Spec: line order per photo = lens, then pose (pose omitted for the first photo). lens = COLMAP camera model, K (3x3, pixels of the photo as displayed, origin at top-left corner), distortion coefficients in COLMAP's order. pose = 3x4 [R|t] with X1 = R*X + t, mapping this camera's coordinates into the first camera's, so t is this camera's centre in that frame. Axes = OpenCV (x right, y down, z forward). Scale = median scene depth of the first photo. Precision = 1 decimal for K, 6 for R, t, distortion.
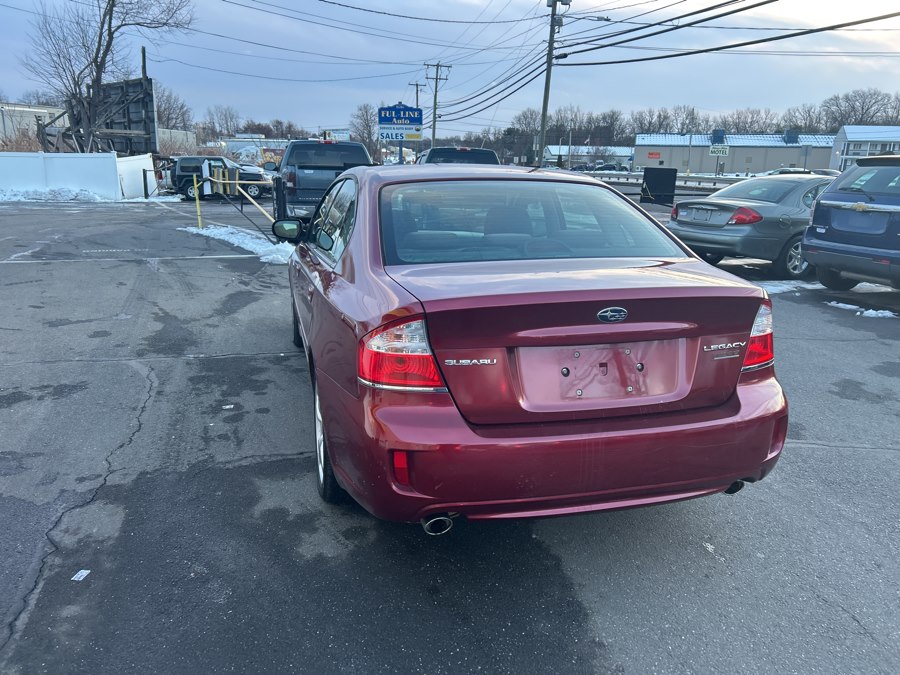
lens RADIAL K [[676.9, 0, 454.0], [0, 676.9, 345.7], [0, 0, 1]] dist [0.049072, -0.051617]
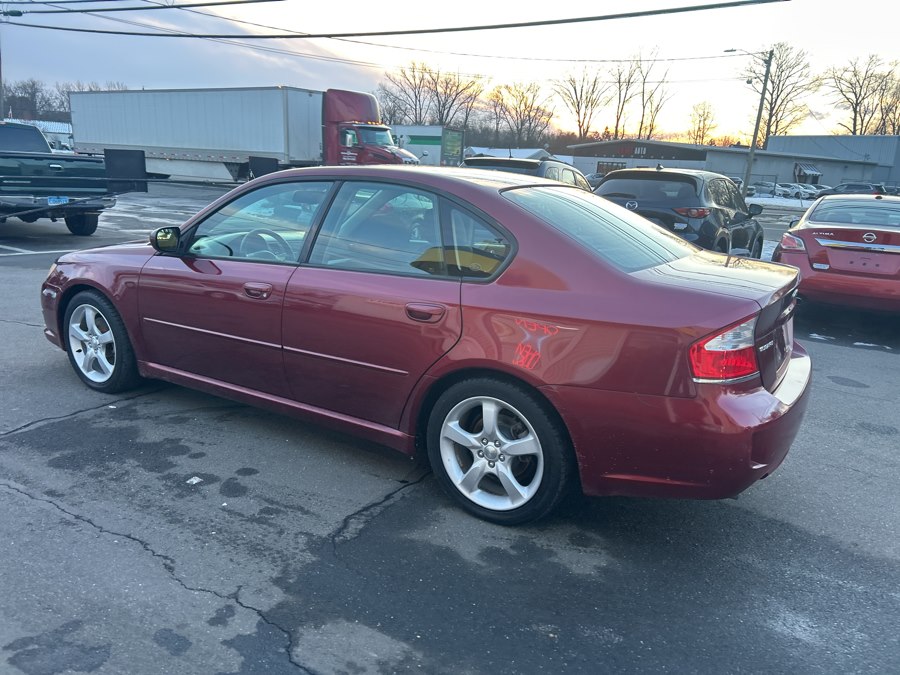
lens RADIAL K [[676.9, 0, 454.3], [0, 676.9, 337.6], [0, 0, 1]] dist [0.049072, -0.051617]
pose [[0.727297, -0.148626, 0.670037, -0.089970], [0.140623, 0.987829, 0.066477, -0.011341], [-0.671762, 0.045875, 0.739345, 0.035860]]
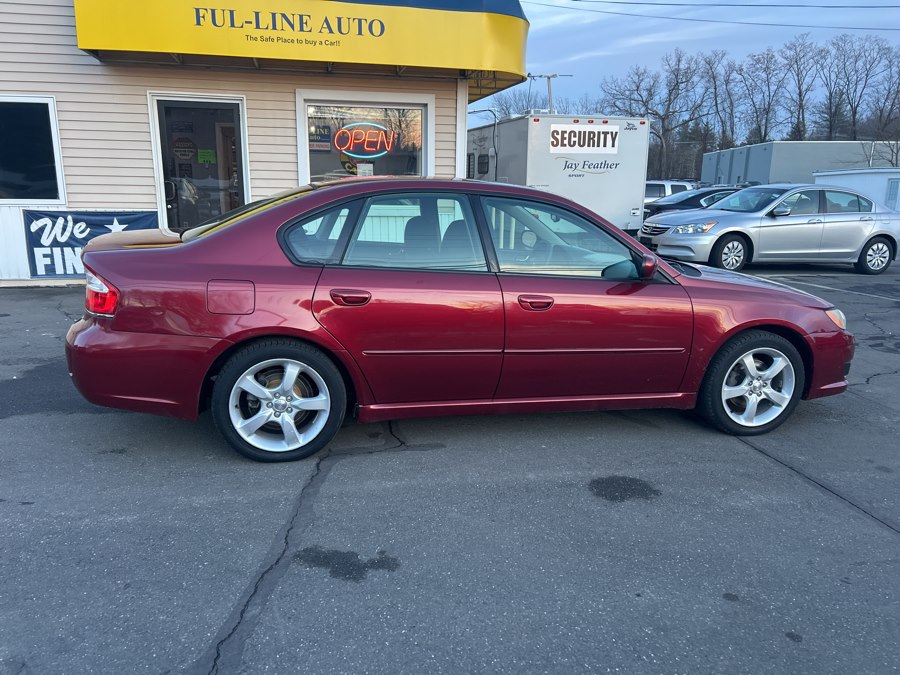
lens RADIAL K [[676.9, 0, 447.8], [0, 676.9, 344.2], [0, 0, 1]] dist [0.049072, -0.051617]
pose [[-0.028003, 0.216264, -0.975933, 0.154391], [-0.282970, 0.934666, 0.215239, -0.035206], [0.958720, 0.282188, 0.035023, 0.144974]]
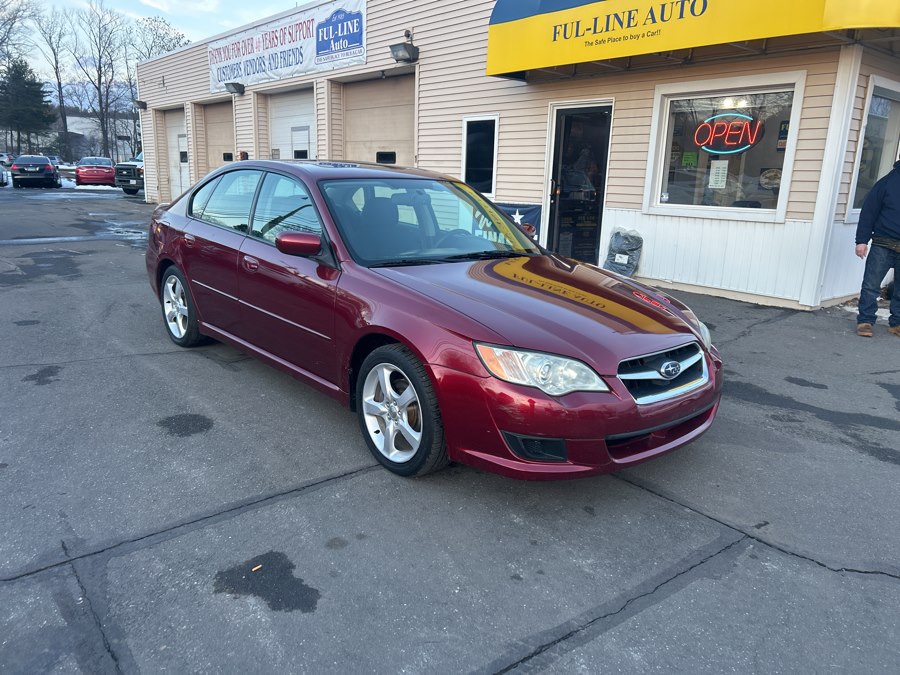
lens RADIAL K [[676.9, 0, 442.1], [0, 676.9, 343.7], [0, 0, 1]] dist [0.049072, -0.051617]
pose [[-0.898948, 0.061254, -0.433752, 0.054782], [-0.161436, 0.874159, 0.458022, -0.079443], [0.407224, 0.481761, -0.775935, 0.304565]]
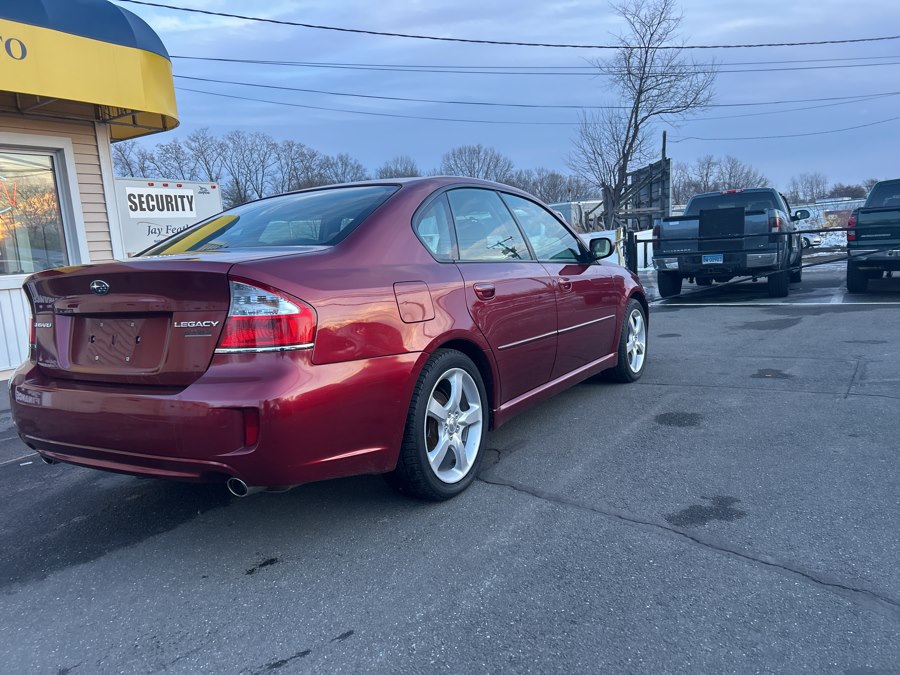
lens RADIAL K [[676.9, 0, 443.0], [0, 676.9, 346.0], [0, 0, 1]] dist [0.049072, -0.051617]
pose [[0.687621, 0.035484, -0.725202, 0.111806], [-0.111921, 0.992048, -0.057580, 0.004001], [0.717392, 0.120758, 0.686124, 0.050034]]
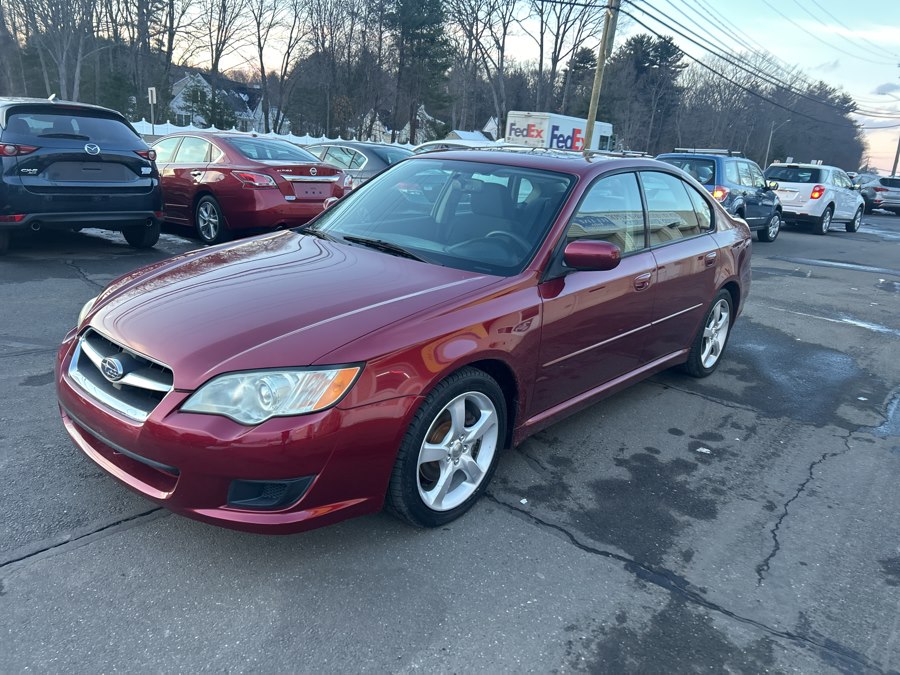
lens RADIAL K [[676.9, 0, 447.9], [0, 676.9, 342.1], [0, 0, 1]] dist [0.049072, -0.051617]
pose [[-0.558021, -0.287102, 0.778579, -0.116219], [0.133145, 0.895110, 0.425500, -0.065588], [-0.819076, 0.341102, -0.461264, 0.240128]]
